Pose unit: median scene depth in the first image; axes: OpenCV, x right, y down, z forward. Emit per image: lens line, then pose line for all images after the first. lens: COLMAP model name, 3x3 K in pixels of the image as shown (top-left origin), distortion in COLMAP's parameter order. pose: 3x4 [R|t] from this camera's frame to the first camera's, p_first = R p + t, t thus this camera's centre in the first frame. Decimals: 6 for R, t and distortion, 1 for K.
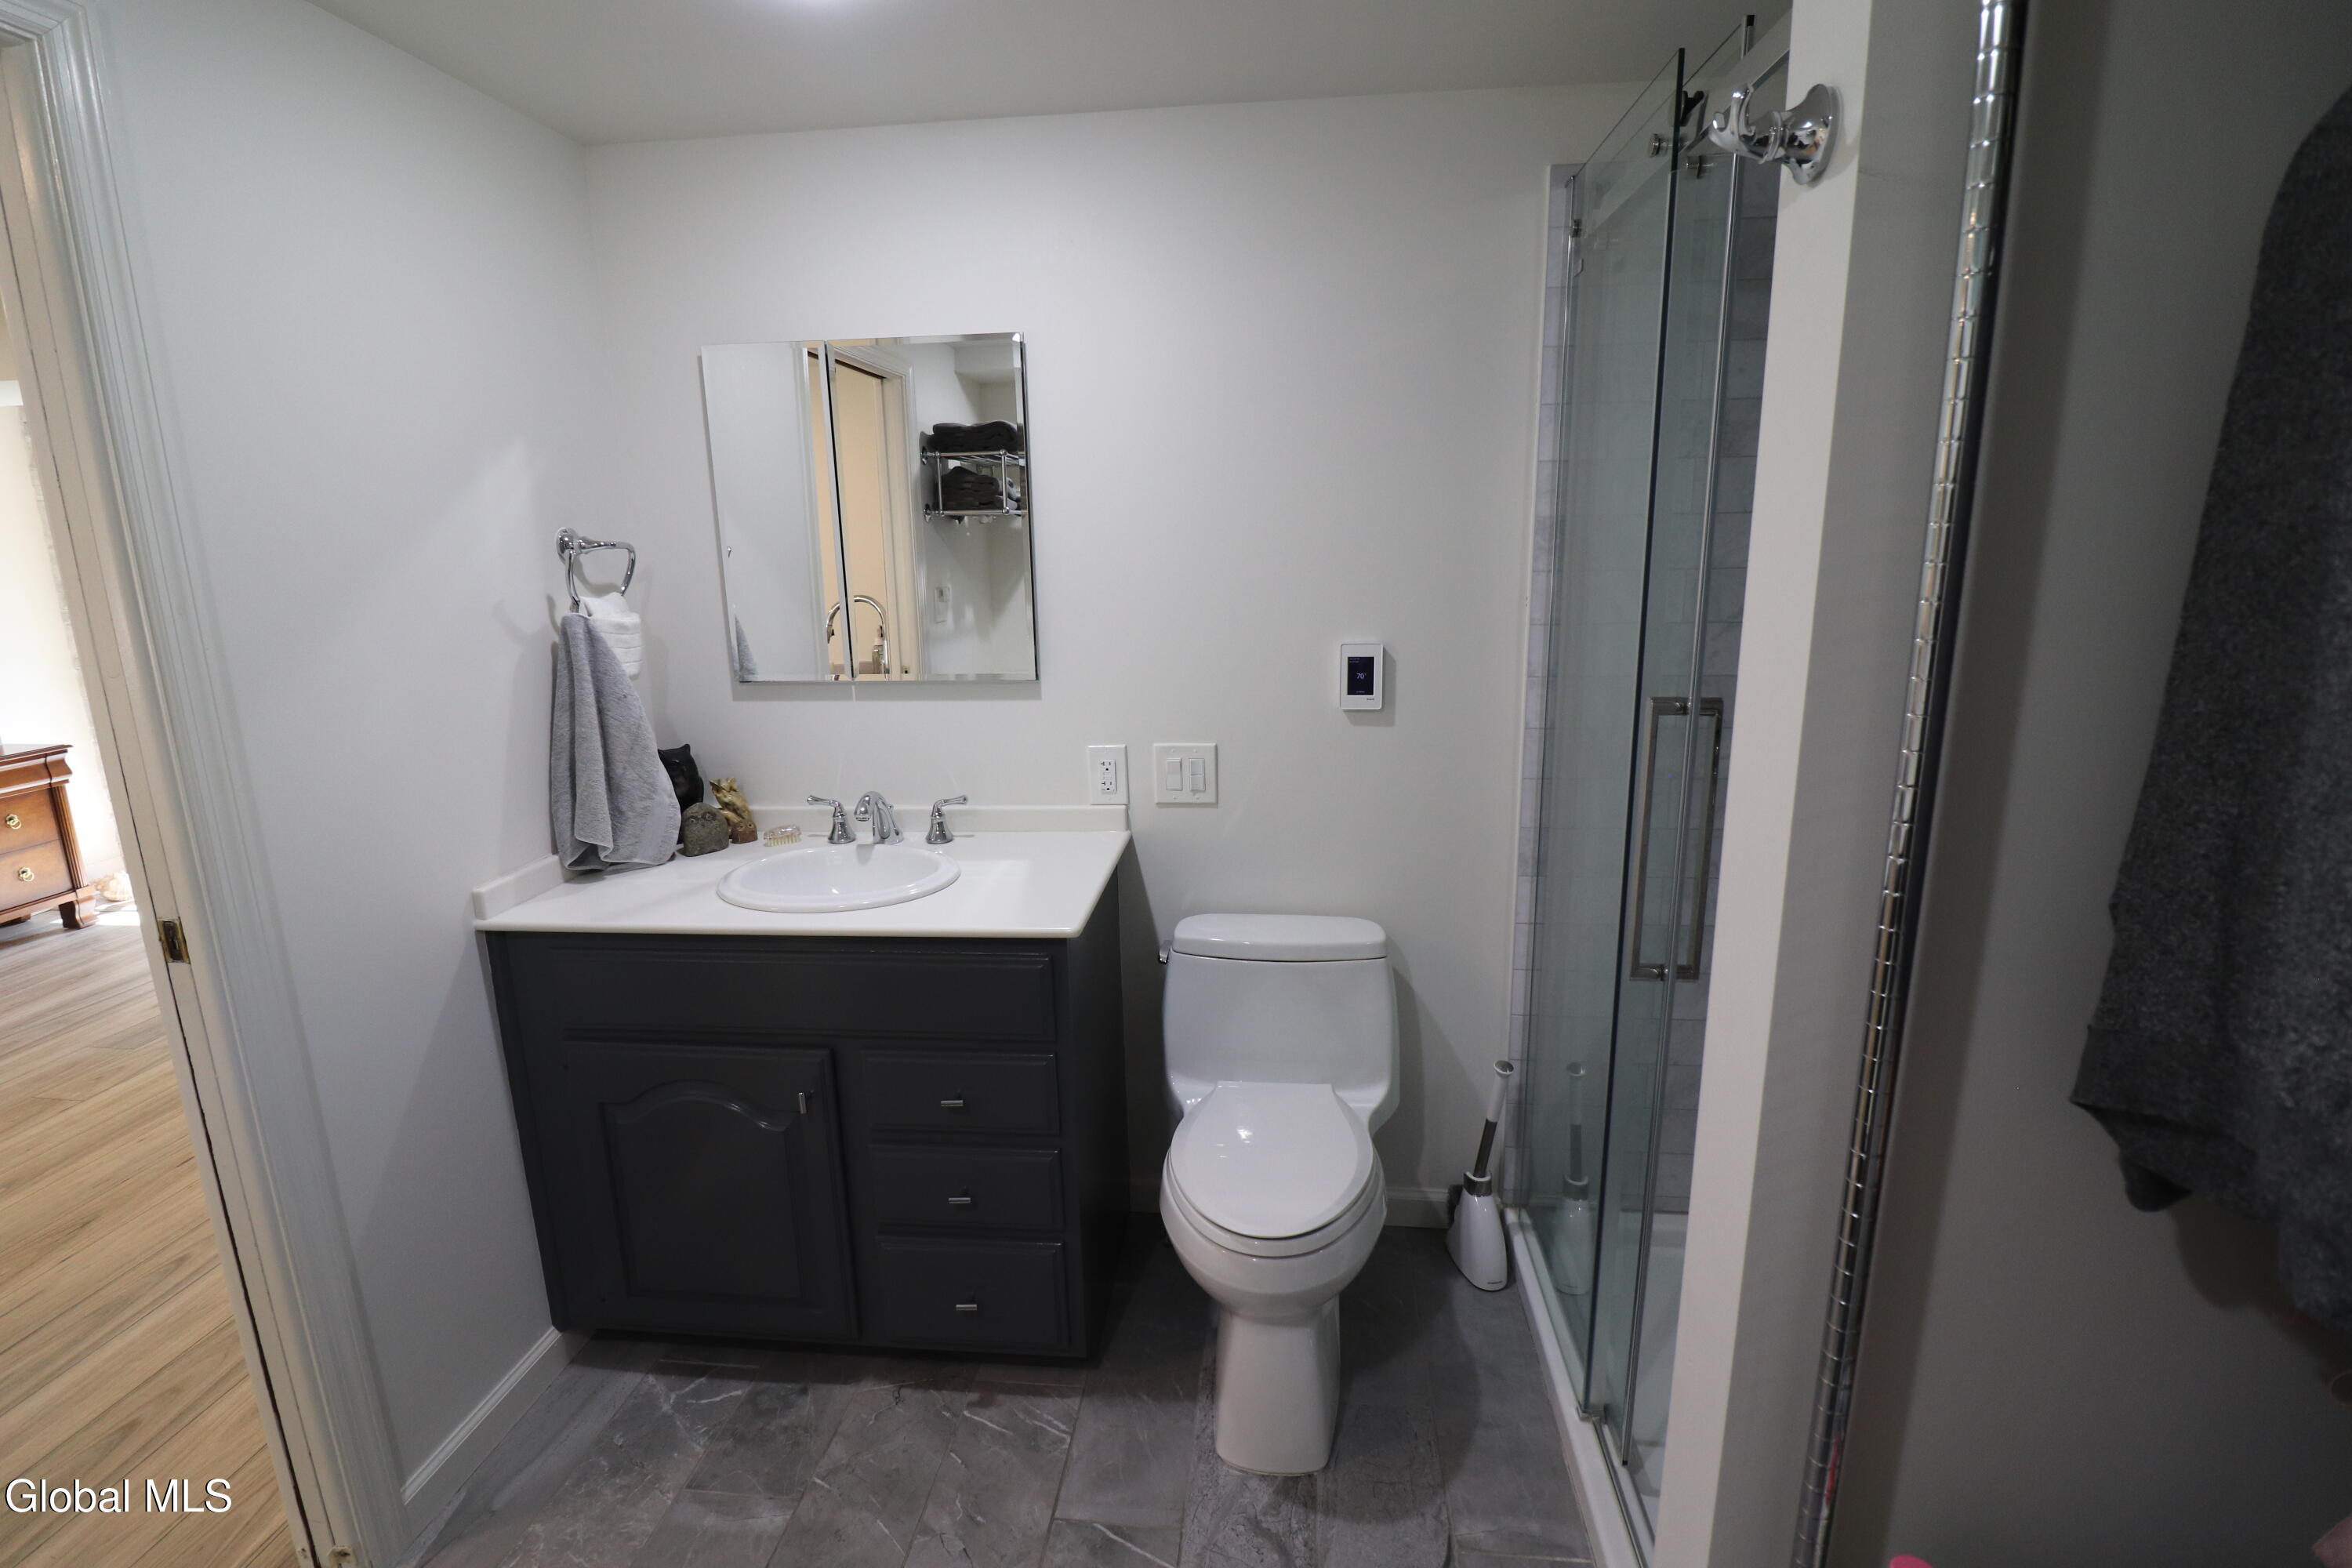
lens RADIAL K [[1096.0, 0, 1181.6], [0, 1096.0, 778.0], [0, 0, 1]] dist [-0.003042, -0.010444]
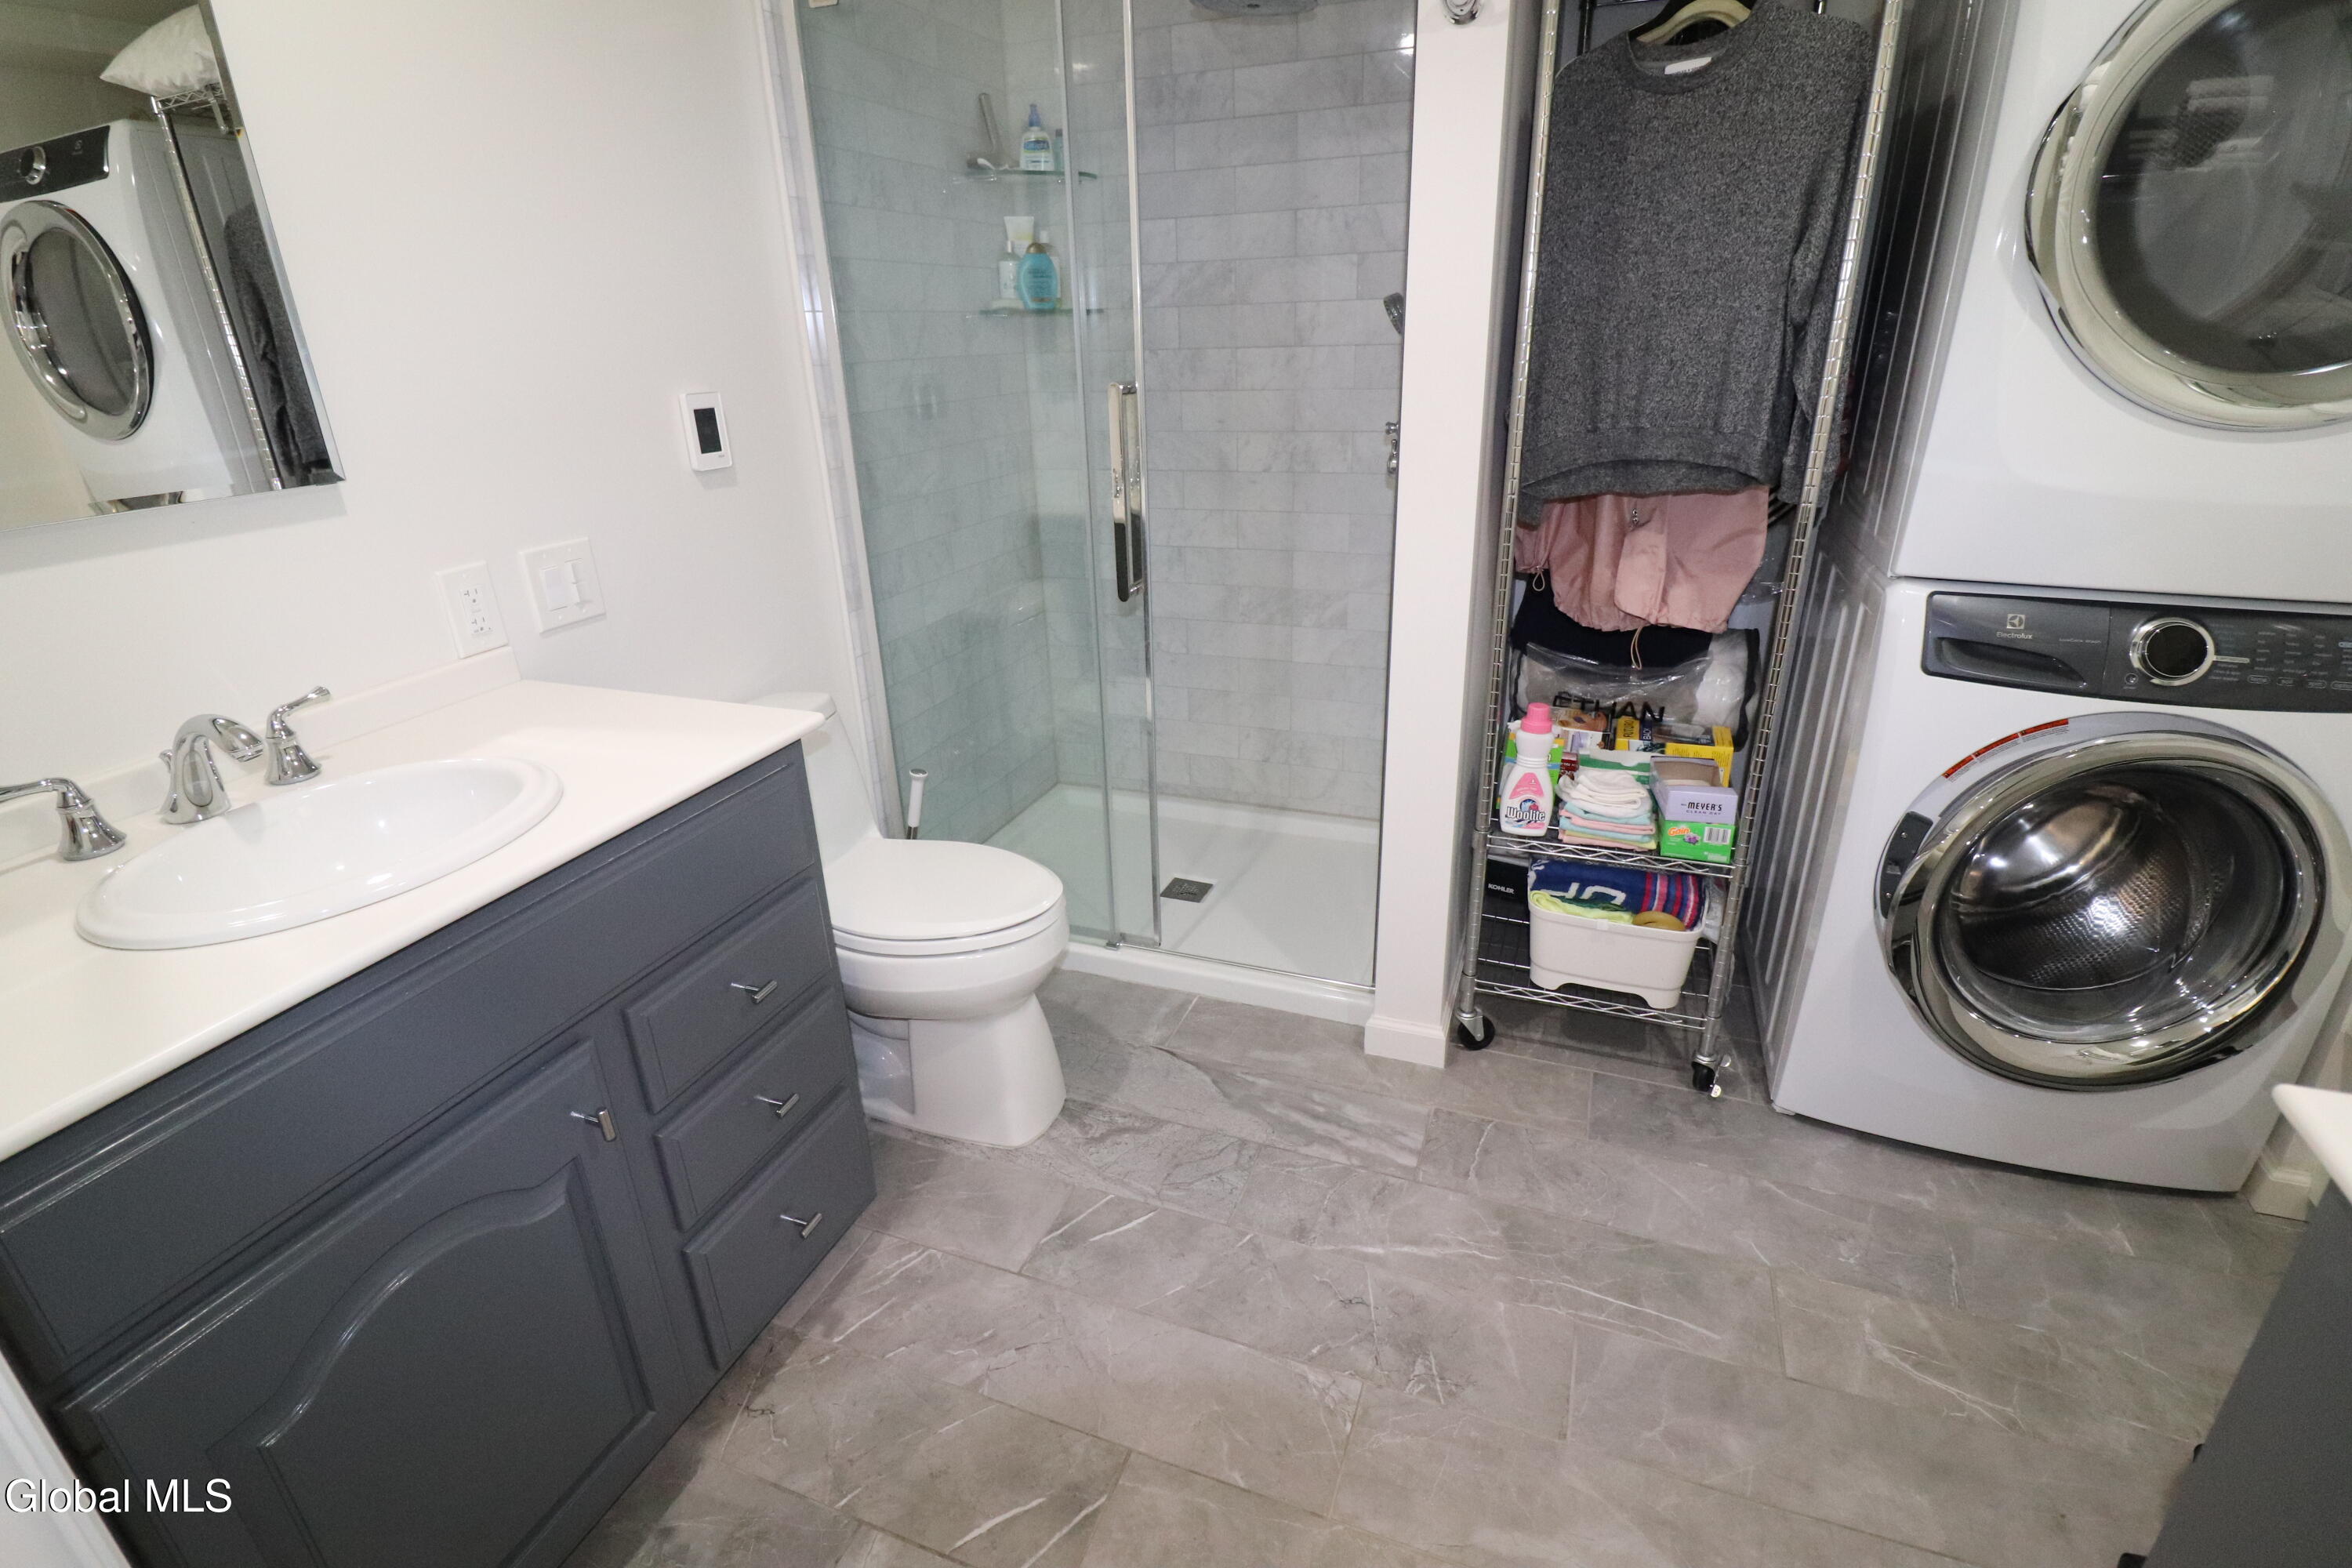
lens RADIAL K [[1096.0, 0, 1181.6], [0, 1096.0, 778.0], [0, 0, 1]] dist [-0.003042, -0.010444]
pose [[0.256415, -0.356676, 0.898351, -0.704437], [0.240174, 0.923786, 0.298222, -0.003254], [-0.936252, 0.139292, 0.322536, 0.407906]]
